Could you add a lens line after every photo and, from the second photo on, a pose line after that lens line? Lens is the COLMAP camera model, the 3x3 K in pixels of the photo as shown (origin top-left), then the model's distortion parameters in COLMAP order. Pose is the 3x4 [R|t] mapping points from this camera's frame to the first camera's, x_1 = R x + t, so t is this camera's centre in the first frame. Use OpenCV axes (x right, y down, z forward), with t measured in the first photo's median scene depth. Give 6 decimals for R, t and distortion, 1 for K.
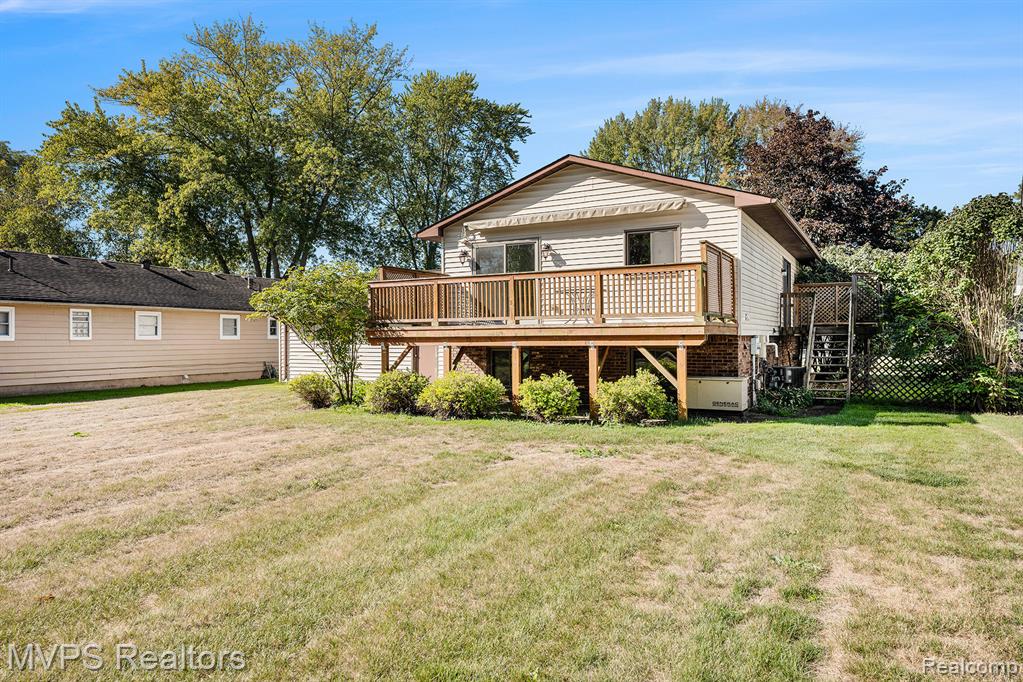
lens RADIAL K [[686.6, 0, 504.5], [0, 686.6, 339.5], [0, 0, 1]] dist [0.007952, 0.002632]
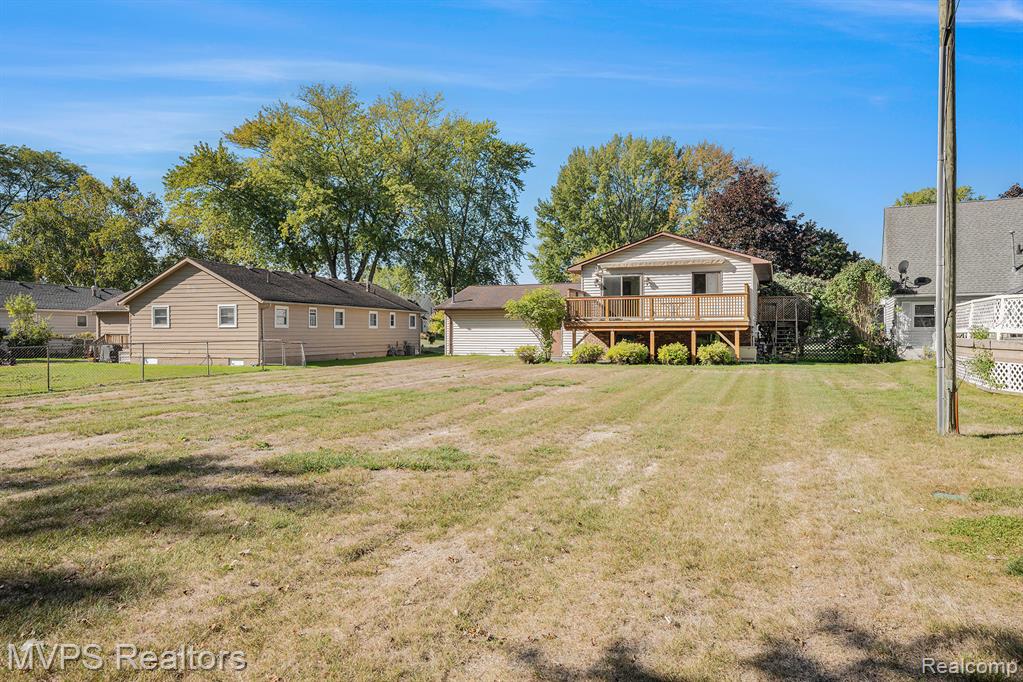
lens RADIAL K [[686.6, 0, 504.5], [0, 686.6, 339.5], [0, 0, 1]] dist [0.007952, 0.002632]
pose [[0.992324, 0.002266, 0.123648, -0.527510], [-0.003571, 0.999940, 0.010335, 0.012665], [-0.123618, -0.010697, 0.992272, -0.774866]]
